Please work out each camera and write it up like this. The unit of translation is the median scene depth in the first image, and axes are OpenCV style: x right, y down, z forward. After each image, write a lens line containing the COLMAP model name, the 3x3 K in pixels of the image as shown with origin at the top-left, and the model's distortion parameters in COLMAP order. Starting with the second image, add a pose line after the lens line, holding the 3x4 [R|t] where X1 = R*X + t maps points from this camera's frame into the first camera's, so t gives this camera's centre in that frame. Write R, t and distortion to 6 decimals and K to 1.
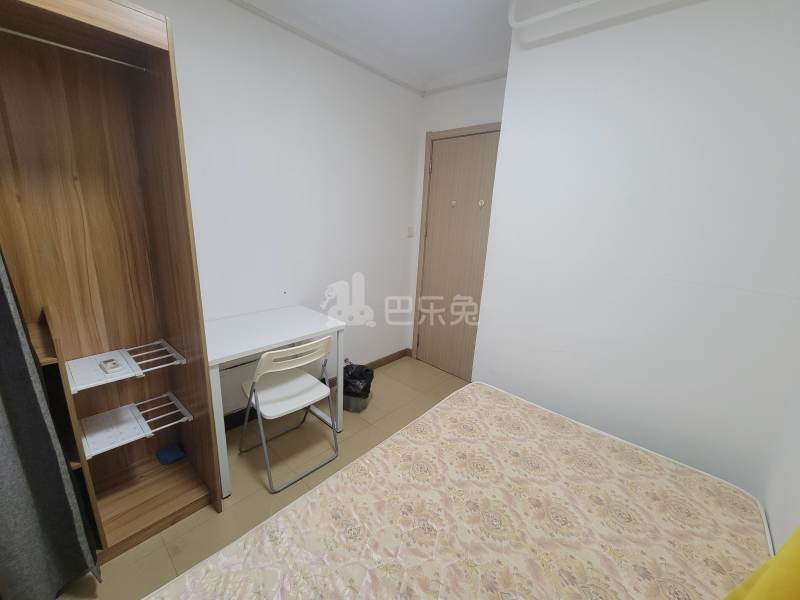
lens RADIAL K [[322.9, 0, 403.0], [0, 322.9, 293.4], [0, 0, 1]] dist [0.002031, 0.000169]
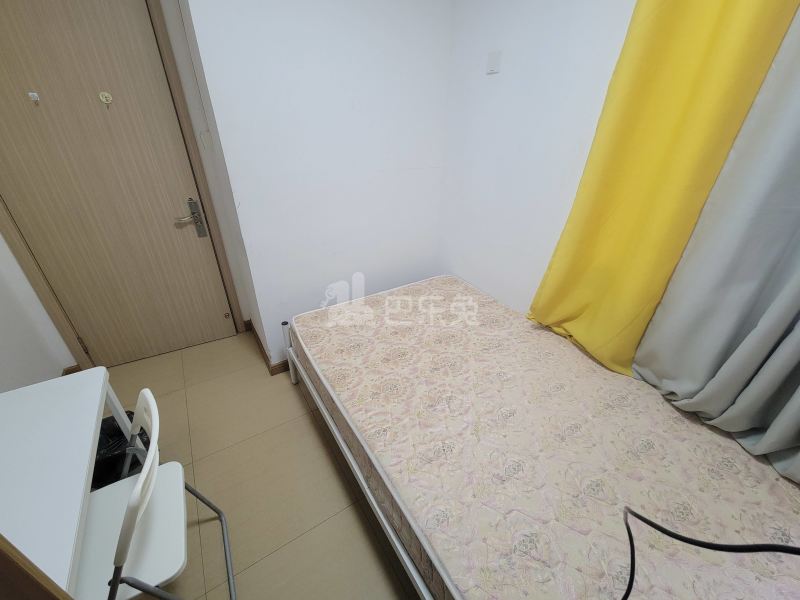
lens RADIAL K [[322.9, 0, 404.1], [0, 322.9, 304.6], [0, 0, 1]] dist [0.002031, 0.000169]
pose [[0.270754, -0.523797, 0.807669, -0.707478], [0.234004, 0.849653, 0.472579, -0.222634], [-0.933774, 0.061045, 0.352618, 0.586133]]
